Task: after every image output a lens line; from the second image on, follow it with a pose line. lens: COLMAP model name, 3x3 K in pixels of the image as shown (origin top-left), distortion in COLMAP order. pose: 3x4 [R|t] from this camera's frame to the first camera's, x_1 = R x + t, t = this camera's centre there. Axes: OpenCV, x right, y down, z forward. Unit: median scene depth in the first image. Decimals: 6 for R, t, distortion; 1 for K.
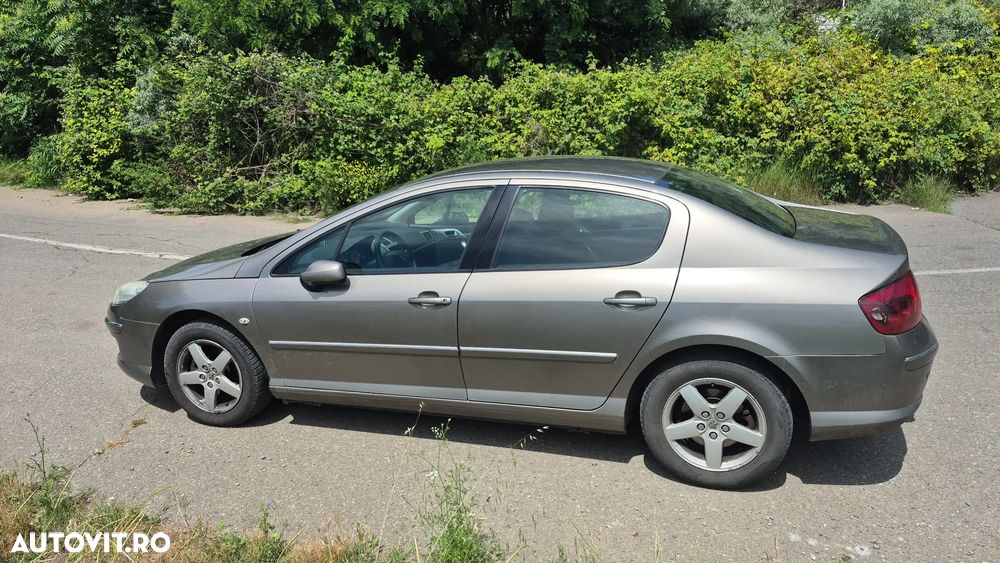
lens RADIAL K [[686.5, 0, 500.0], [0, 686.5, 281.5], [0, 0, 1]] dist [0.100497, -0.123228]
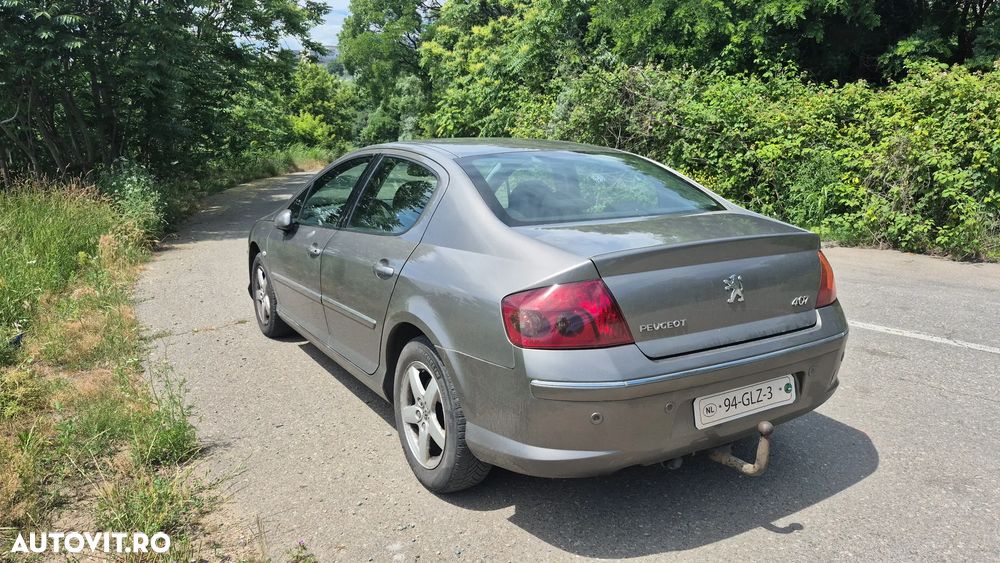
lens RADIAL K [[686.5, 0, 500.0], [0, 686.5, 281.5], [0, 0, 1]] dist [0.100497, -0.123228]
pose [[0.763172, 0.162109, -0.625531, 0.236426], [-0.179679, 0.983082, 0.035555, -0.005225], [0.620712, 0.085261, 0.779389, 0.083905]]
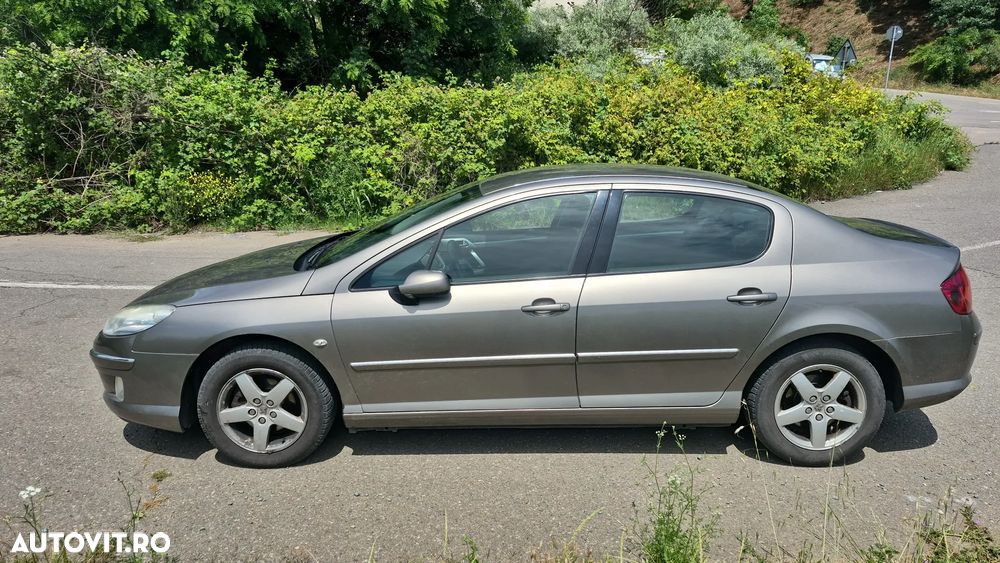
lens RADIAL K [[678.1, 0, 520.9], [0, 678.1, 280.7], [0, 0, 1]] dist [0.101003, -0.120211]
pose [[0.952195, -0.038103, 0.303107, -0.105873], [0.045016, 0.998861, -0.015850, 0.000790], [-0.302157, 0.028737, 0.952825, 0.024030]]
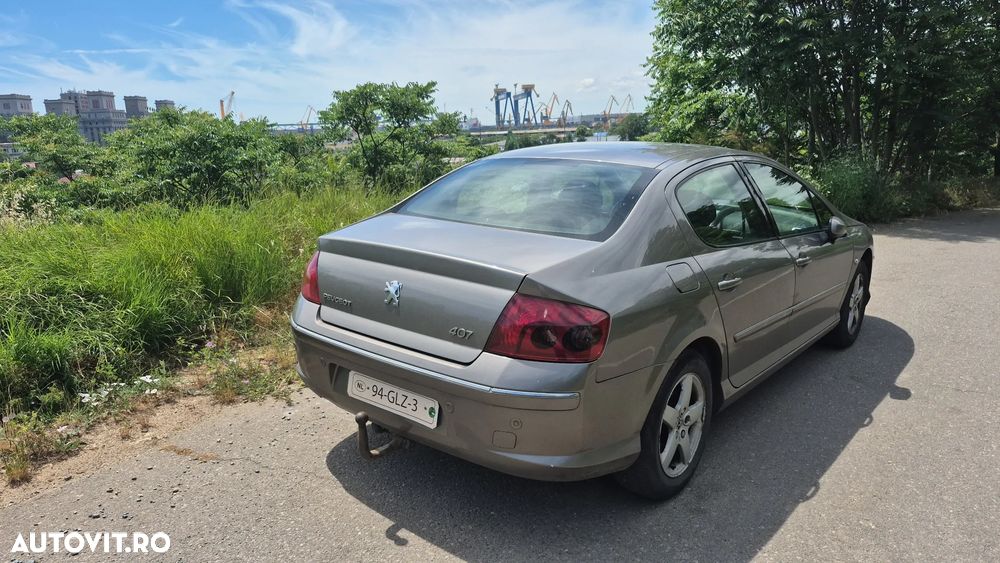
lens RADIAL K [[692.8, 0, 500.0], [0, 692.8, 281.5], [0, 0, 1]] dist [0.102618, -0.122773]
pose [[-0.350154, 0.241881, -0.904923, 0.349814], [-0.224426, 0.916281, 0.331757, -0.092485], [0.909409, 0.319255, -0.266555, 0.372267]]
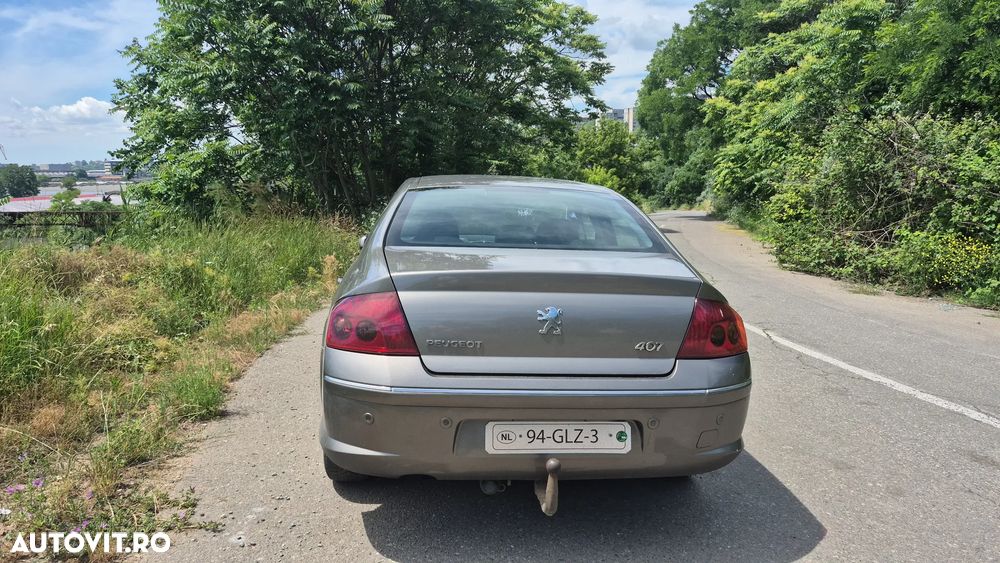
lens RADIAL K [[686.5, 0, 500.0], [0, 686.5, 281.5], [0, 0, 1]] dist [0.100497, -0.123228]
pose [[0.417458, 0.169653, -0.892719, 0.332065], [-0.266937, 0.961968, 0.057987, -0.026661], [0.868604, 0.214093, 0.446868, 0.179581]]
